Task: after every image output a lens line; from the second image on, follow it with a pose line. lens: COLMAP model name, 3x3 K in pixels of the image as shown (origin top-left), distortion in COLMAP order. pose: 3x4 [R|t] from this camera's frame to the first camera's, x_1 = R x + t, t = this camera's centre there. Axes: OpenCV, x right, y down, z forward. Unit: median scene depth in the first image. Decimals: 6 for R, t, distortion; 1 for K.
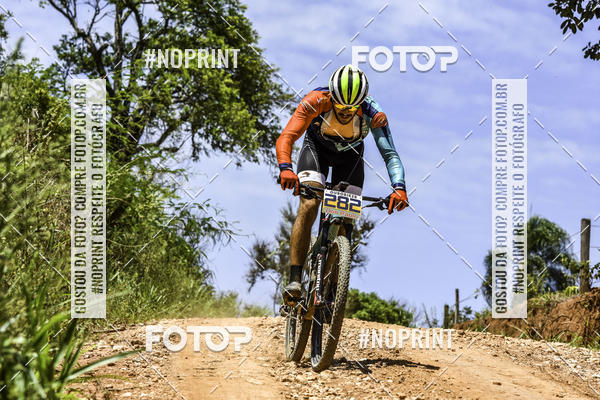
lens RADIAL K [[3650.1, 0, 299.6], [0, 3650.1, 145.2], [0, 0, 1]] dist [0.542154, 18.524025]
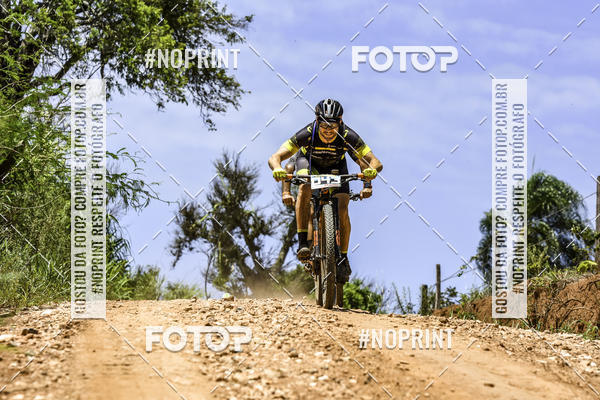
lens RADIAL K [[3591.9, 0, 299.0], [0, 3591.9, 181.8], [0, 0, 1]] dist [1.002677, 7.536360]
pose [[0.999985, 0.005434, 0.000140, 0.012891], [-0.005435, 0.999903, 0.012807, 0.011774], [-0.000070, -0.012807, 0.999918, 0.227095]]
